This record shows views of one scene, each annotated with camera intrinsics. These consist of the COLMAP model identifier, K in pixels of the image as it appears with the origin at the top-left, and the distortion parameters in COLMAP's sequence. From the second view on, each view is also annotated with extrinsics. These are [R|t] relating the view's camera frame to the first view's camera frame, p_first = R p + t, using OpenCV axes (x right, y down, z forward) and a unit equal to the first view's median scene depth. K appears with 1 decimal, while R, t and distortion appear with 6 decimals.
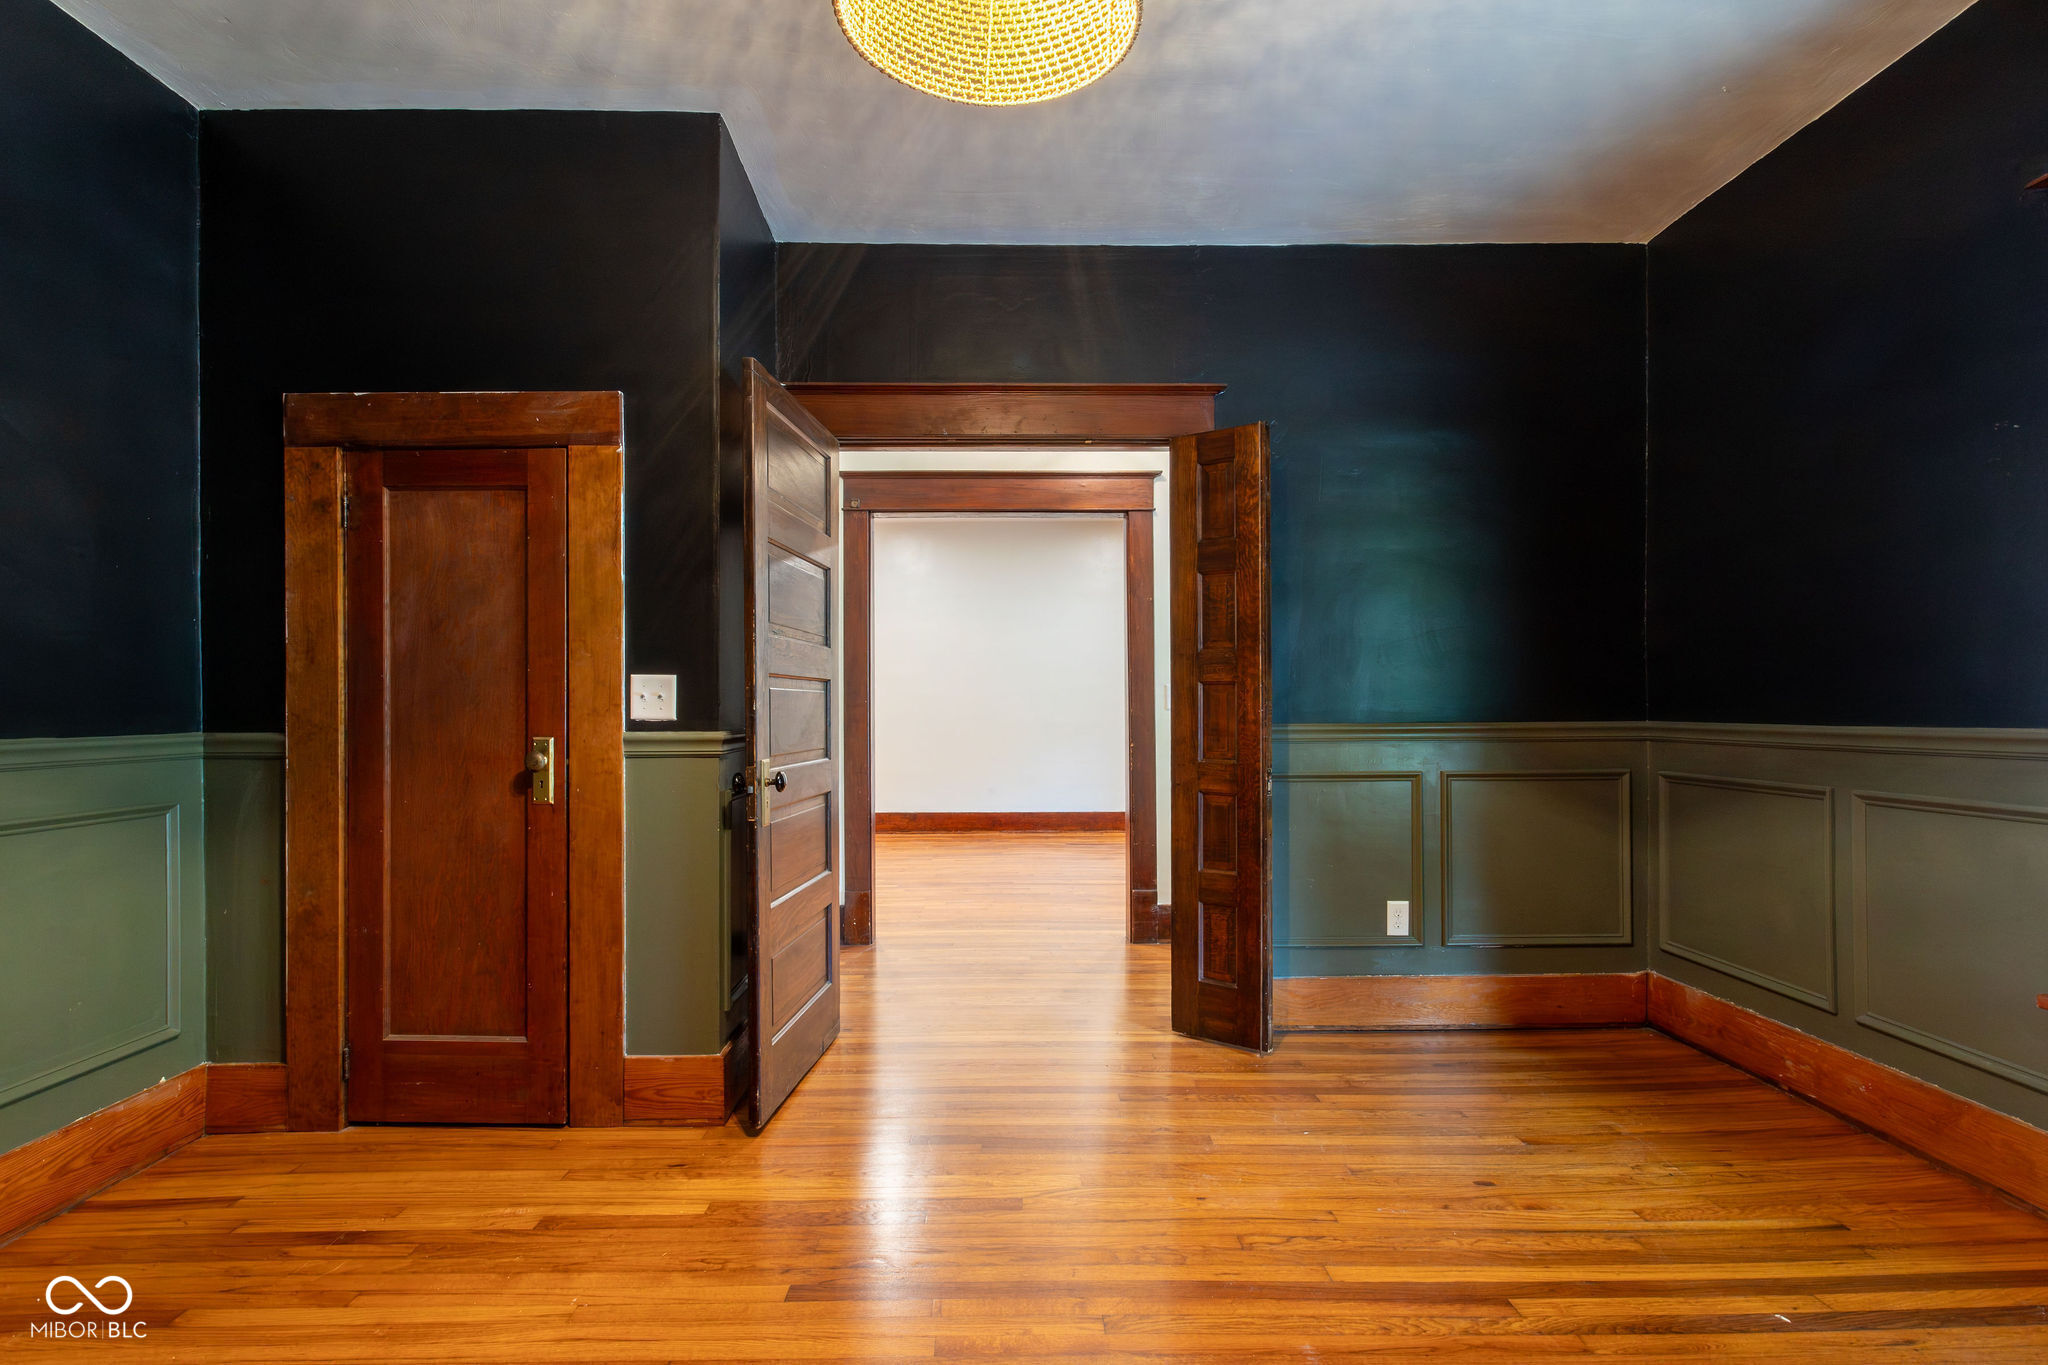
lens RADIAL K [[1020.7, 0, 1006.1], [0, 1020.7, 703.3], [0, 0, 1]] dist [0.001319, 0.000895]
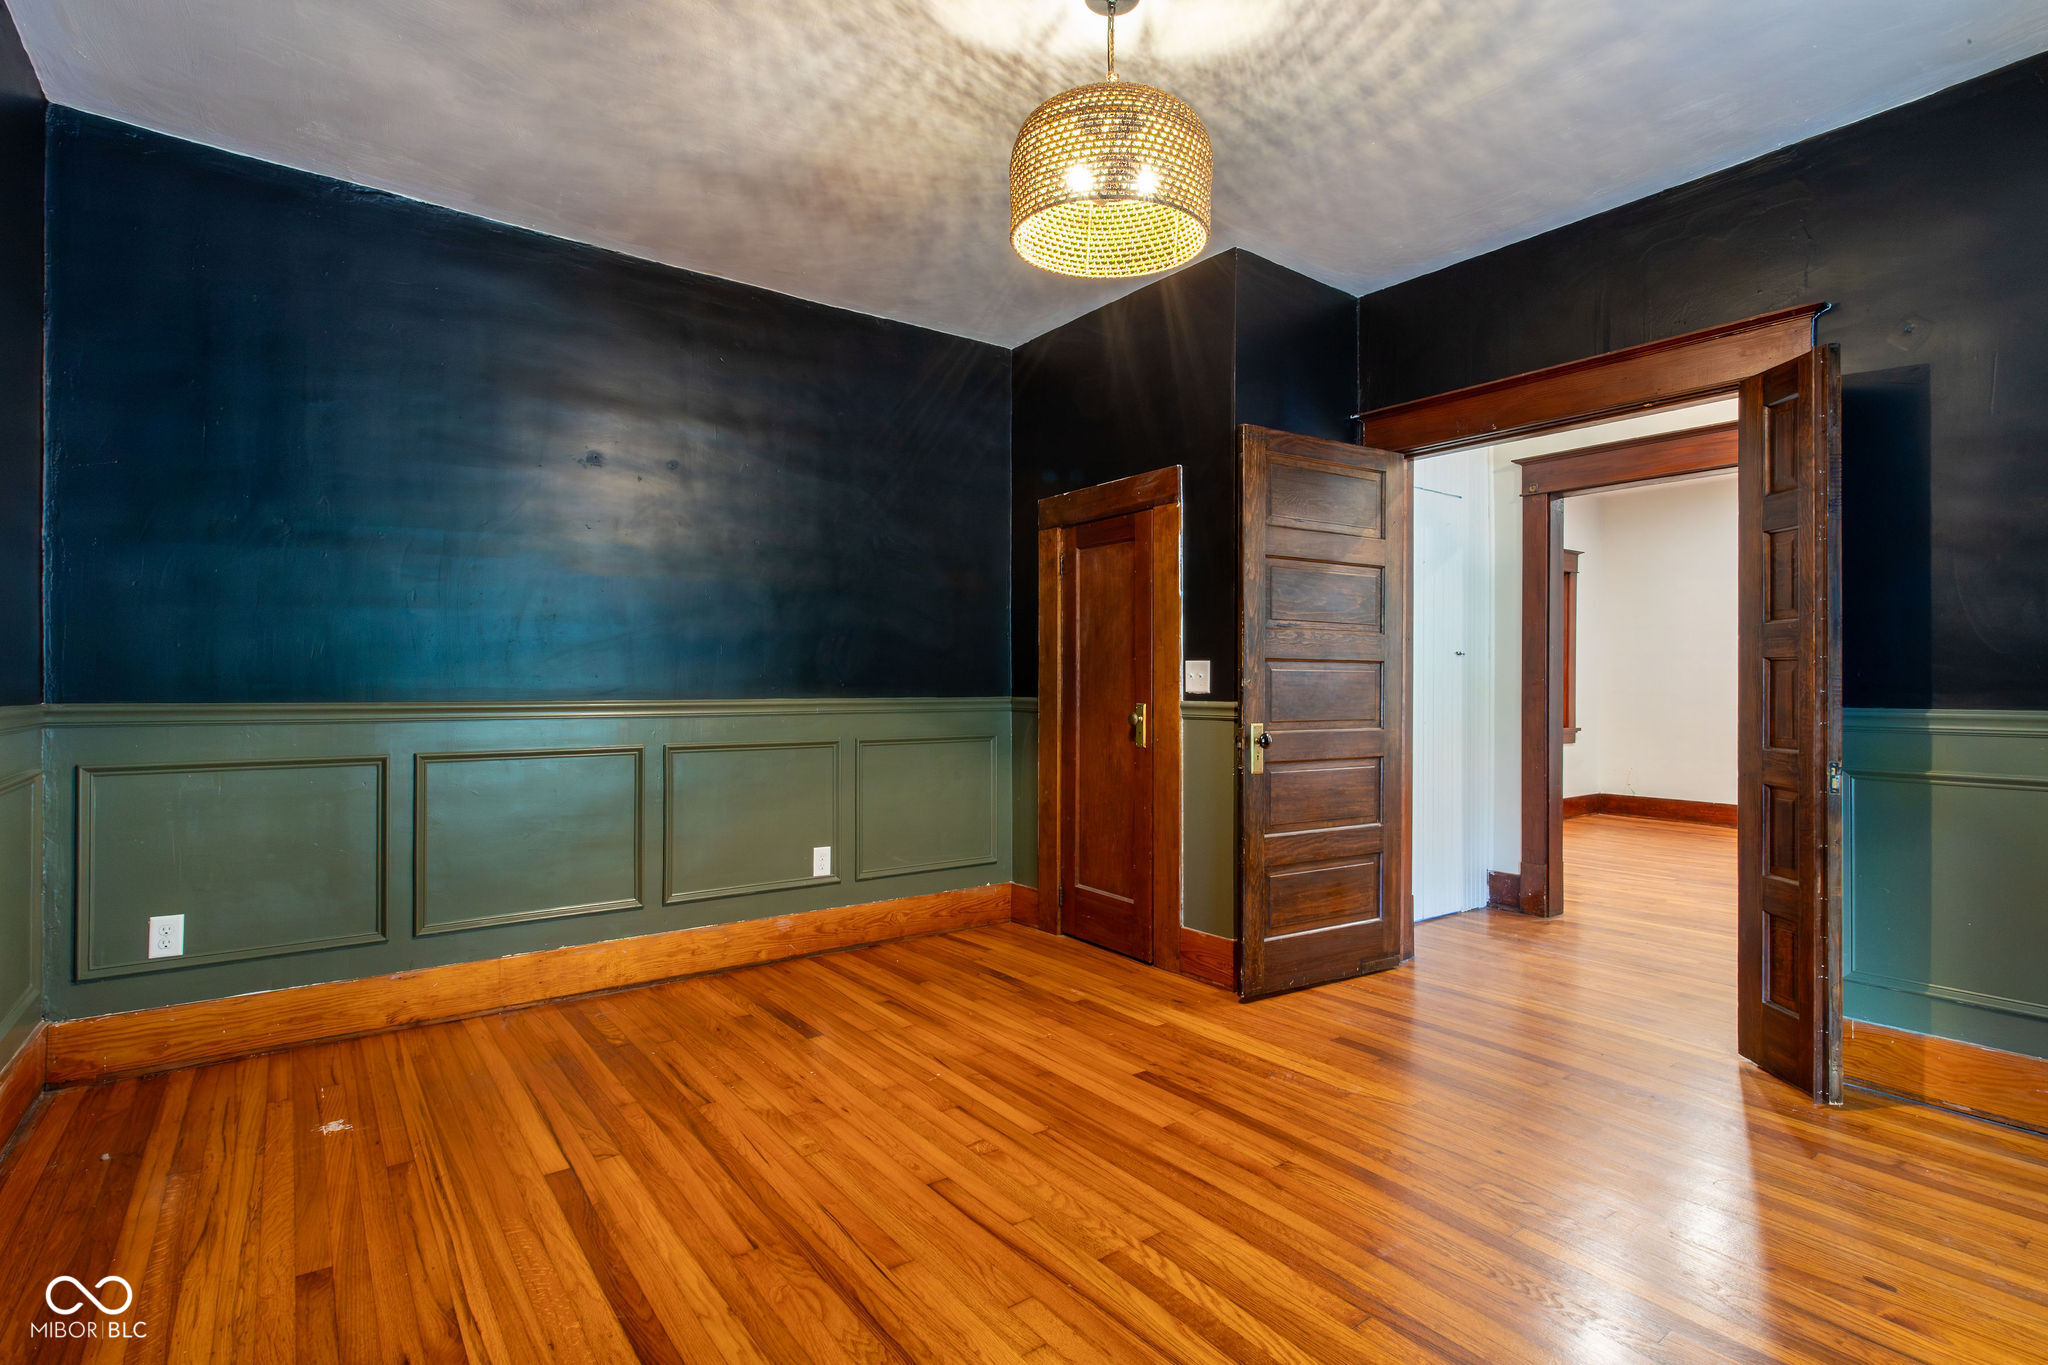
lens RADIAL K [[976.1, 0, 1038.5], [0, 976.1, 684.1], [0, 0, 1]] dist [0.001004, 0.001157]
pose [[0.603373, 0.005789, -0.797438, 0.601862], [-0.003172, 0.999983, 0.004860, -0.001309], [0.797453, -0.000403, 0.603381, 0.010025]]
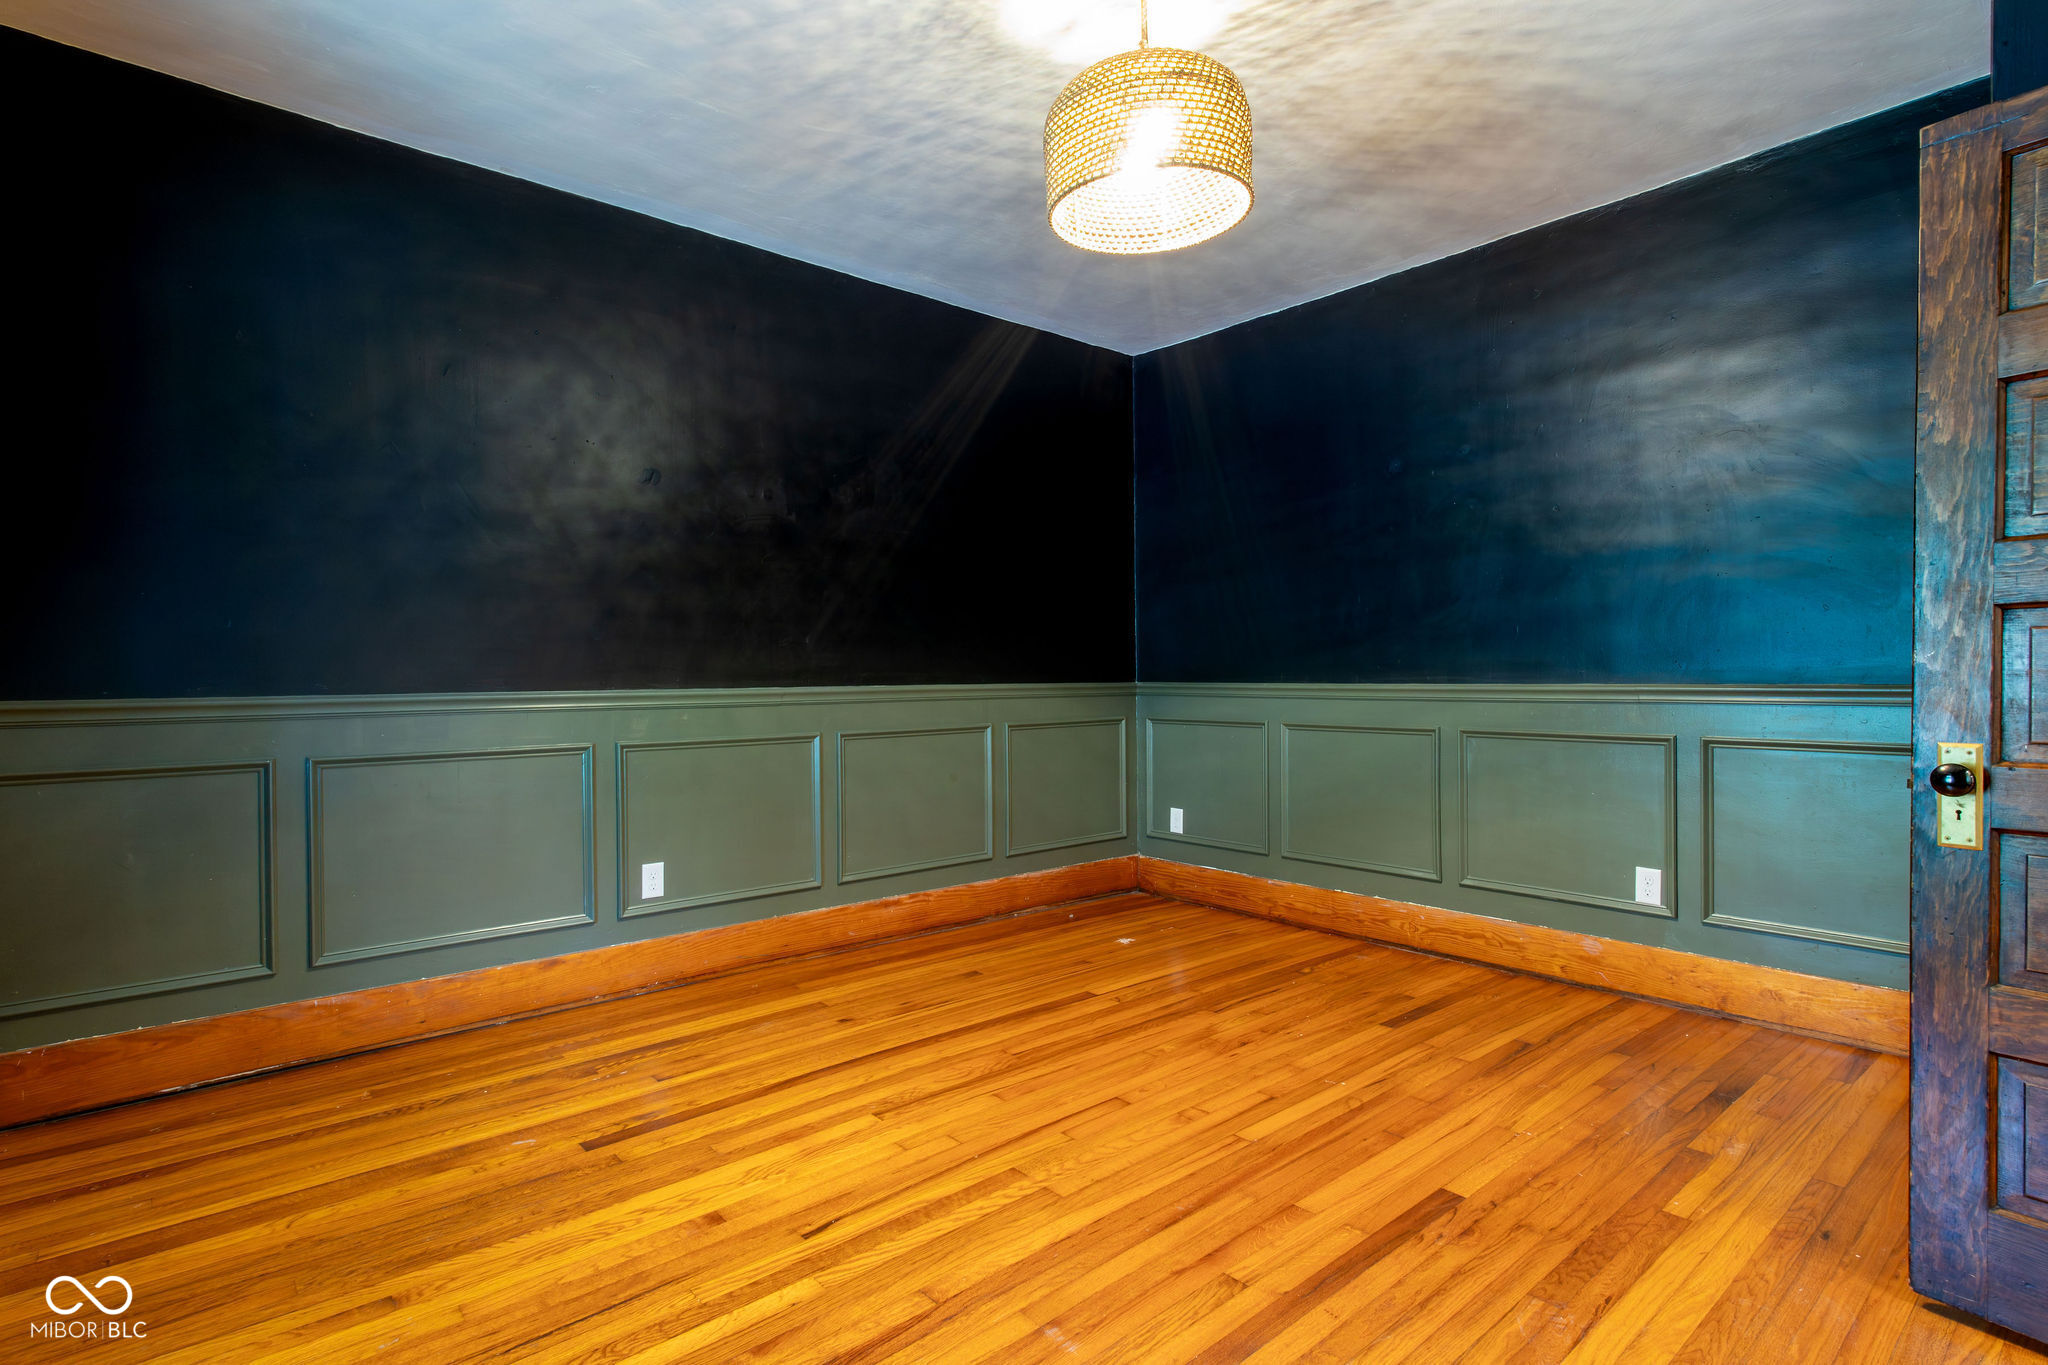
lens RADIAL K [[1020.0, 0, 1029.6], [0, 1020.0, 683.3], [0, 0, 1]] dist [-0.001077, -0.000122]
pose [[-0.754940, 0.017929, -0.655548, 0.608463], [0.013653, 0.999839, 0.011623, 0.003309], [0.655651, -0.000176, -0.755064, 1.092621]]
